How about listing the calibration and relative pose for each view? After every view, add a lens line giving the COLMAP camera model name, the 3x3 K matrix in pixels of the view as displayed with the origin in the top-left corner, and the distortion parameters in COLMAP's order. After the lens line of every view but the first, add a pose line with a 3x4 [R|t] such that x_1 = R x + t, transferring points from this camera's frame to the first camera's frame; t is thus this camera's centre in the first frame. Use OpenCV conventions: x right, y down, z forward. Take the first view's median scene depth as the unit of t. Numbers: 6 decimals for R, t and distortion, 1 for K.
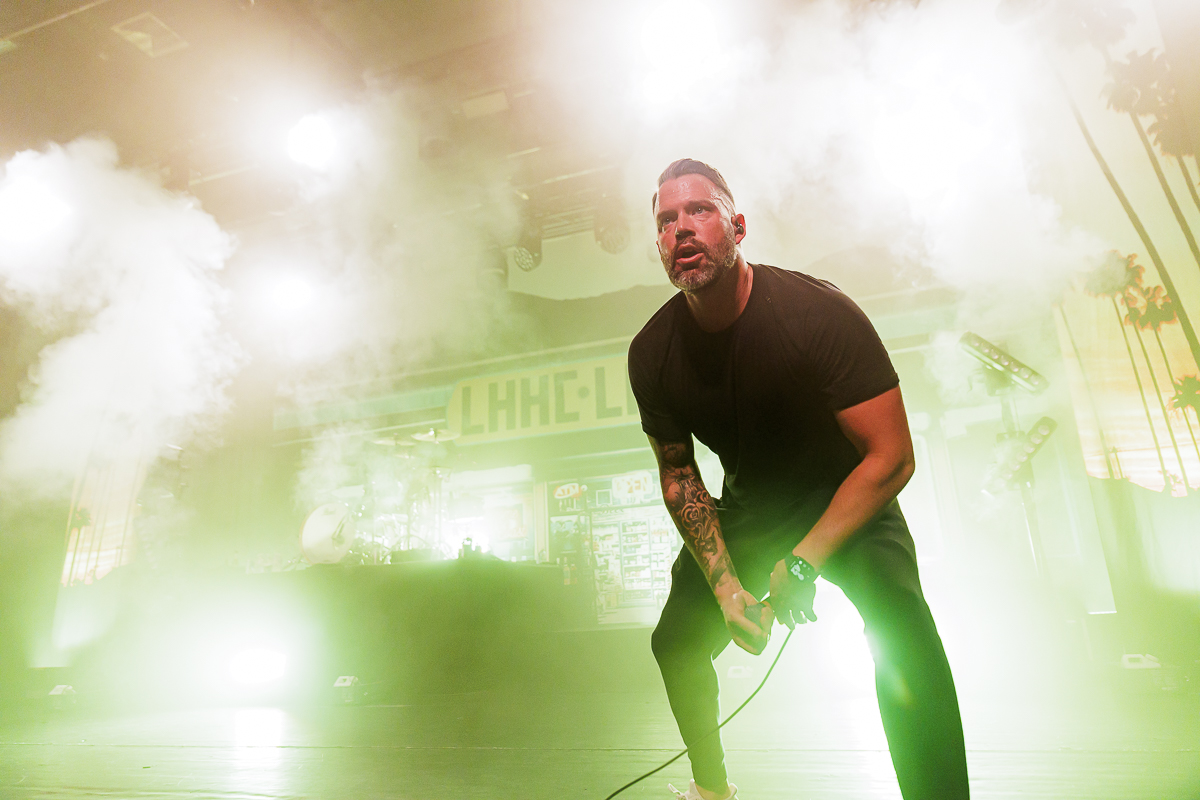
lens RADIAL K [[788.7, 0, 607.8], [0, 788.7, 389.8], [0, 0, 1]] dist [-0.000161, 0.001571]
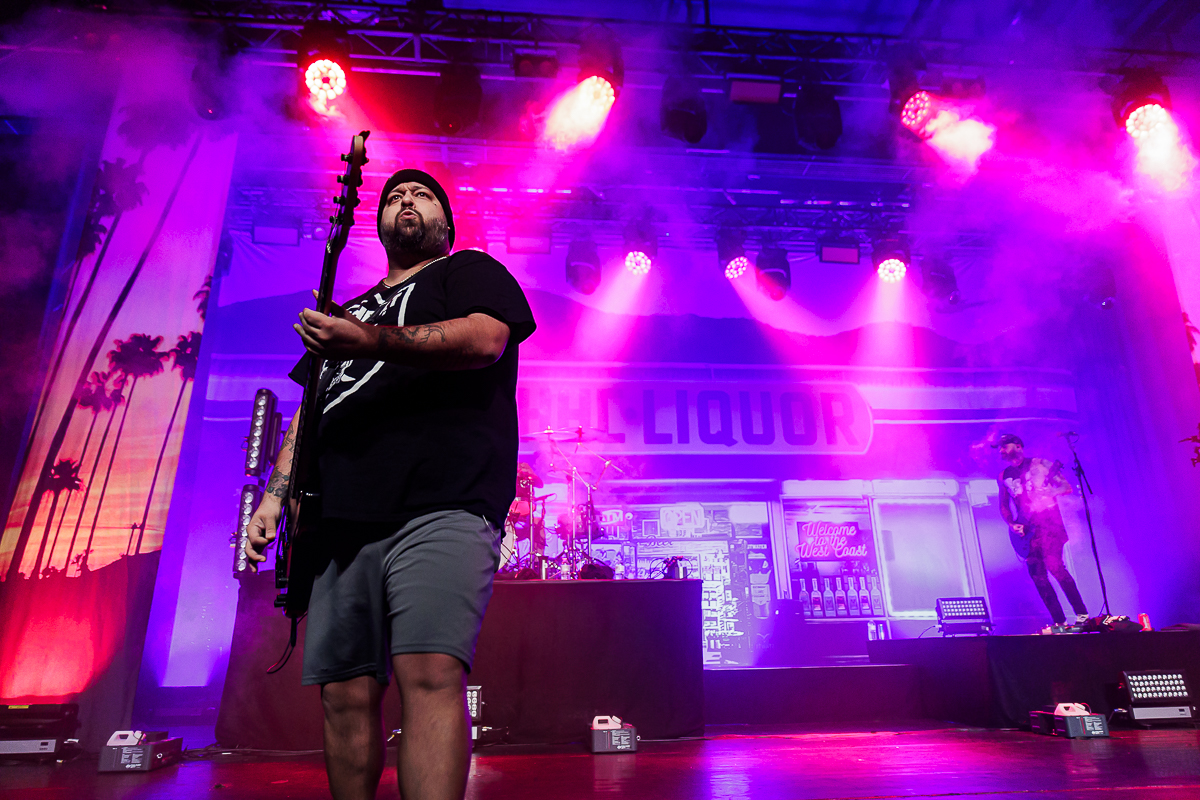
lens RADIAL K [[788.7, 0, 607.8], [0, 788.7, 389.8], [0, 0, 1]] dist [-0.000161, 0.001571]
pose [[0.899313, 0.168047, 0.403728, -0.467247], [-0.142003, 0.985407, -0.093849, 0.072593], [-0.413607, 0.027069, 0.910053, 0.170580]]
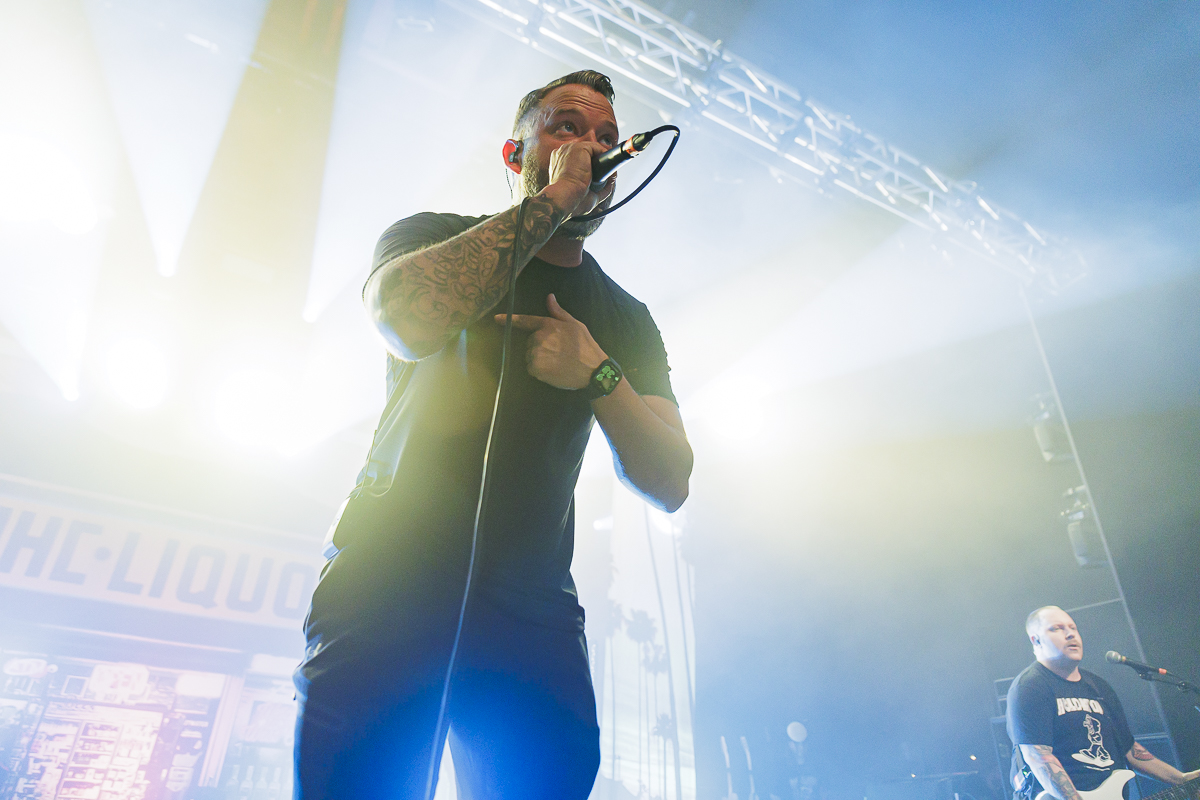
lens RADIAL K [[788.7, 0, 607.8], [0, 788.7, 389.8], [0, 0, 1]] dist [-0.000161, 0.001571]
pose [[0.652284, 0.455679, 0.605708, -0.291722], [-0.276732, 0.887120, -0.369375, 0.011178], [-0.705652, 0.073318, 0.704755, -0.007237]]
